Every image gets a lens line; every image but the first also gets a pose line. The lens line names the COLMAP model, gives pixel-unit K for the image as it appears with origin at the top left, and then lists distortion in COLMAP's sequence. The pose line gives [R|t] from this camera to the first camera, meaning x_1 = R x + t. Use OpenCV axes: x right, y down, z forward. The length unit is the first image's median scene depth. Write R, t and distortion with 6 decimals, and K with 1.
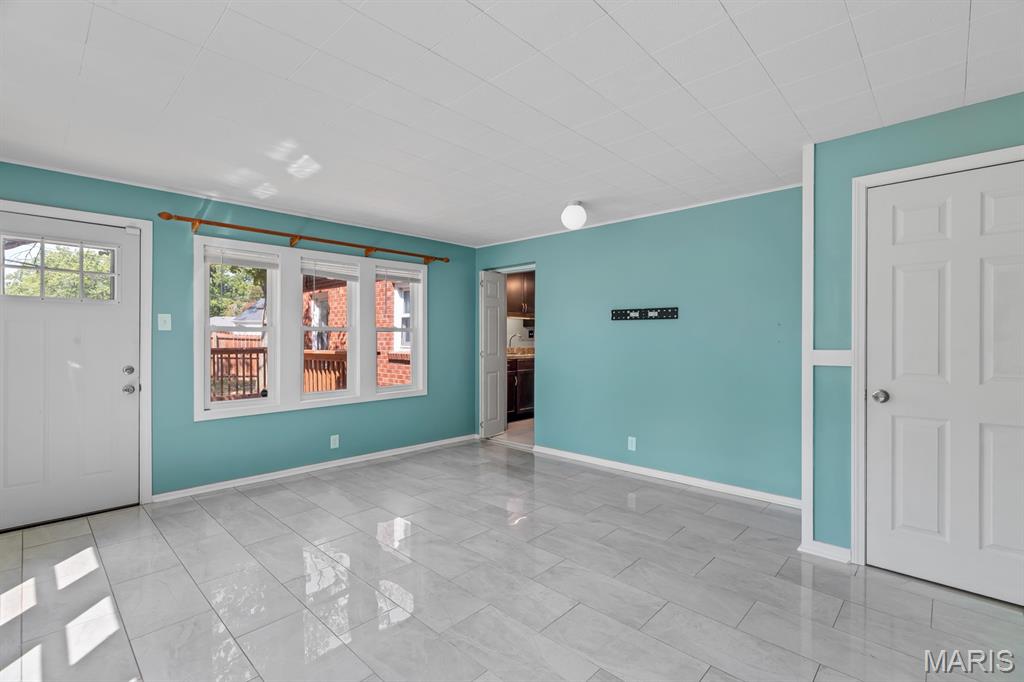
lens RADIAL K [[462.4, 0, 512.0], [0, 462.4, 341.0], [0, 0, 1]] dist [0.003243, 0.000435]
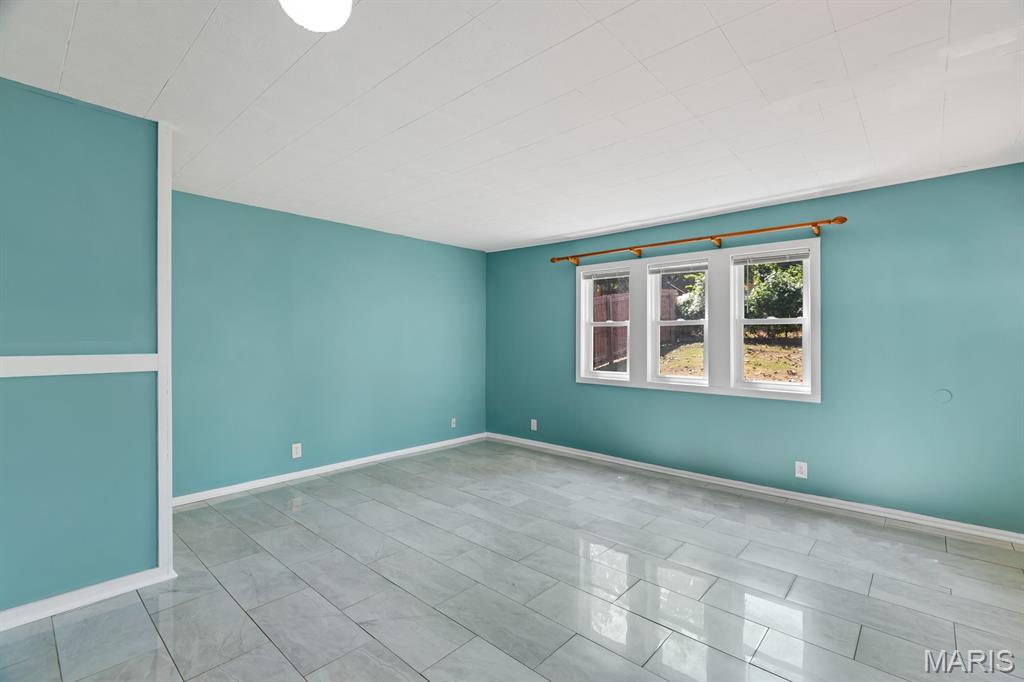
lens RADIAL K [[462.4, 0, 512.0], [0, 462.4, 341.0], [0, 0, 1]] dist [0.003243, 0.000435]
pose [[-0.999779, -0.001673, -0.020936, -0.012365], [-0.001812, 0.999976, 0.006622, -0.012788], [0.020925, 0.006659, -0.999759, 1.963565]]
